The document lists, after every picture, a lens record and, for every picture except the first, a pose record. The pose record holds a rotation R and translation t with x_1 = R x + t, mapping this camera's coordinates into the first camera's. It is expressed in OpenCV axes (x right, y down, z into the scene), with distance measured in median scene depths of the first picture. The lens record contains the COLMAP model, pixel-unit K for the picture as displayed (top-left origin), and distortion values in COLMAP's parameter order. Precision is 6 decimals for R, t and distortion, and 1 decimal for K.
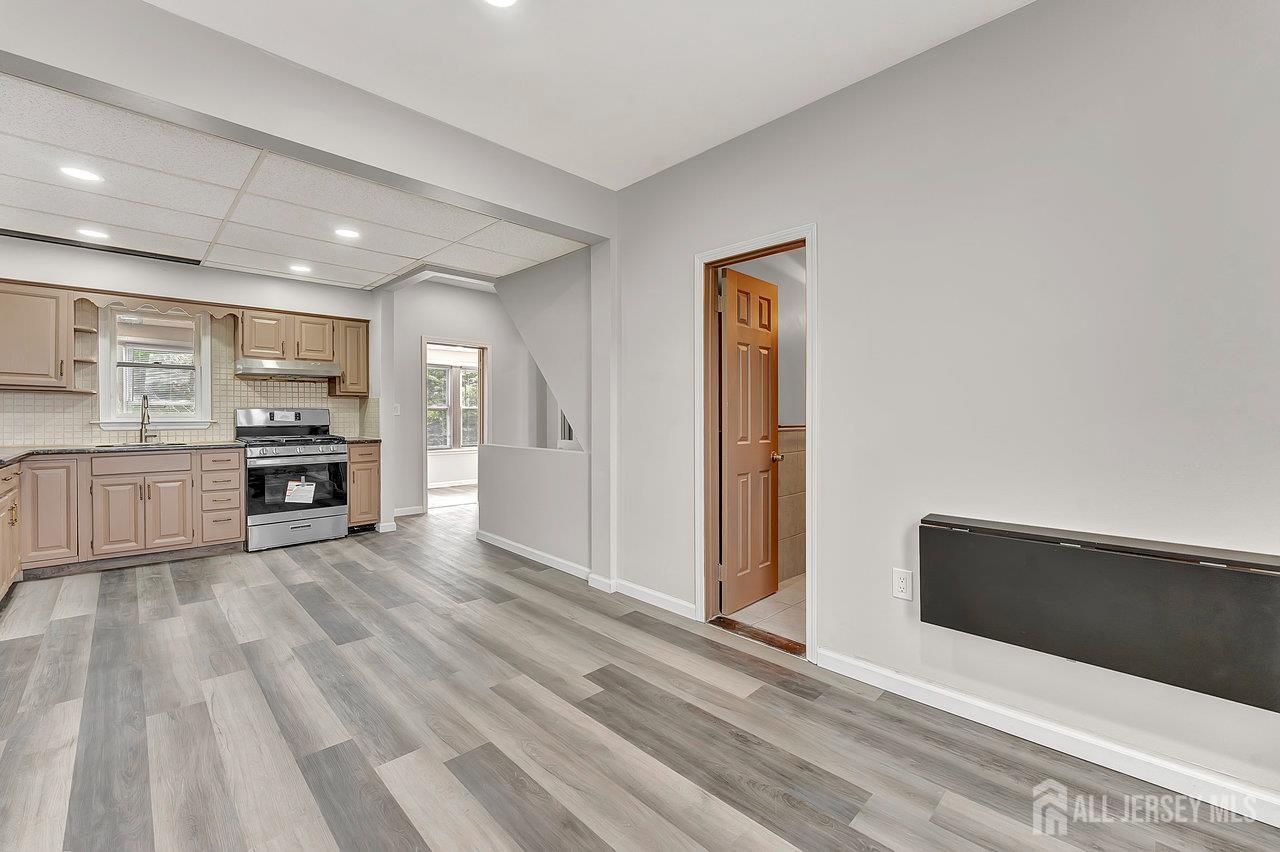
lens RADIAL K [[499.0, 0, 637.1], [0, 499.0, 408.4], [0, 0, 1]] dist [0.000414, 0.000009]
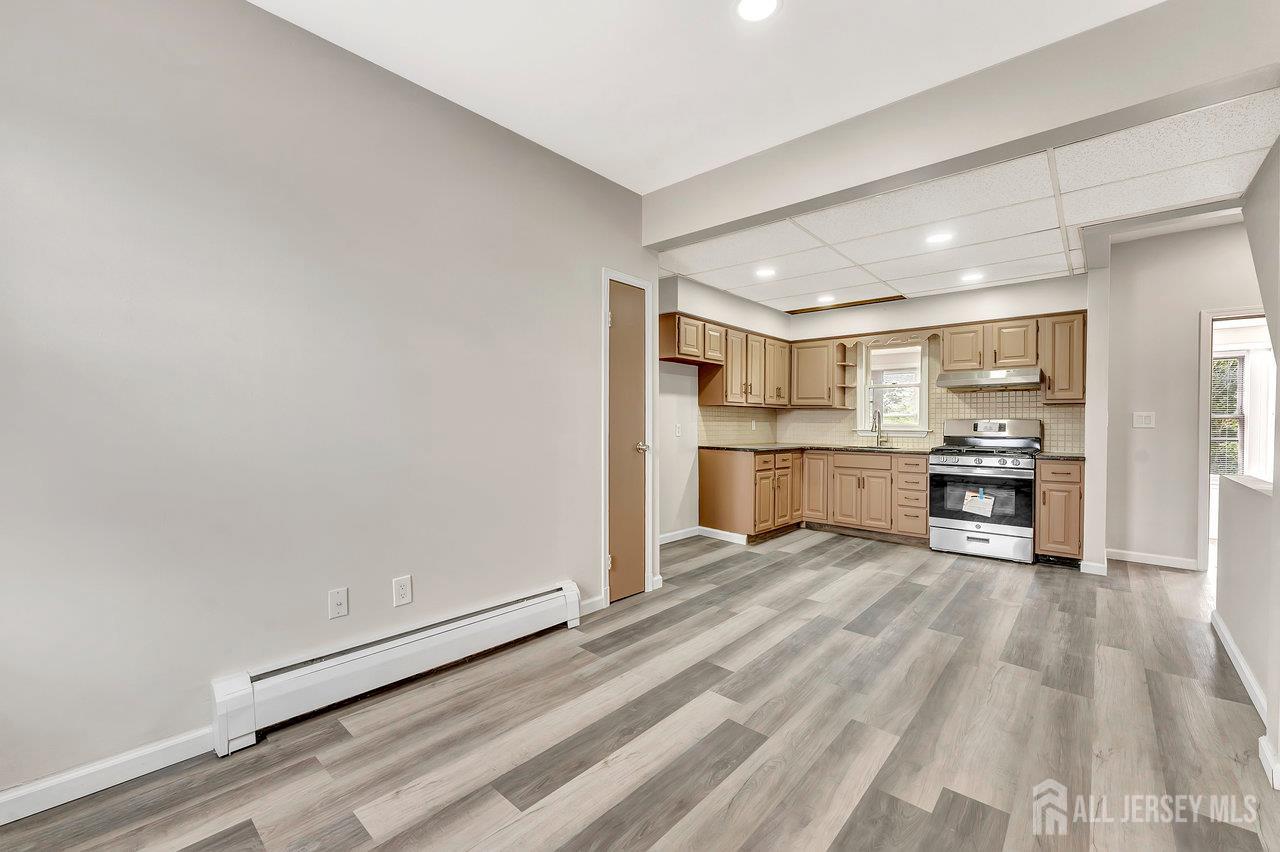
lens RADIAL K [[517.0, 0, 640.0], [0, 517.0, 426.0], [0, 0, 1]] dist [0.000789, 0.000172]
pose [[0.107554, 0.005038, -0.994187, 0.323811], [0.003971, 0.999977, 0.005497, 0.007338], [0.994191, -0.004539, 0.107531, 0.273781]]
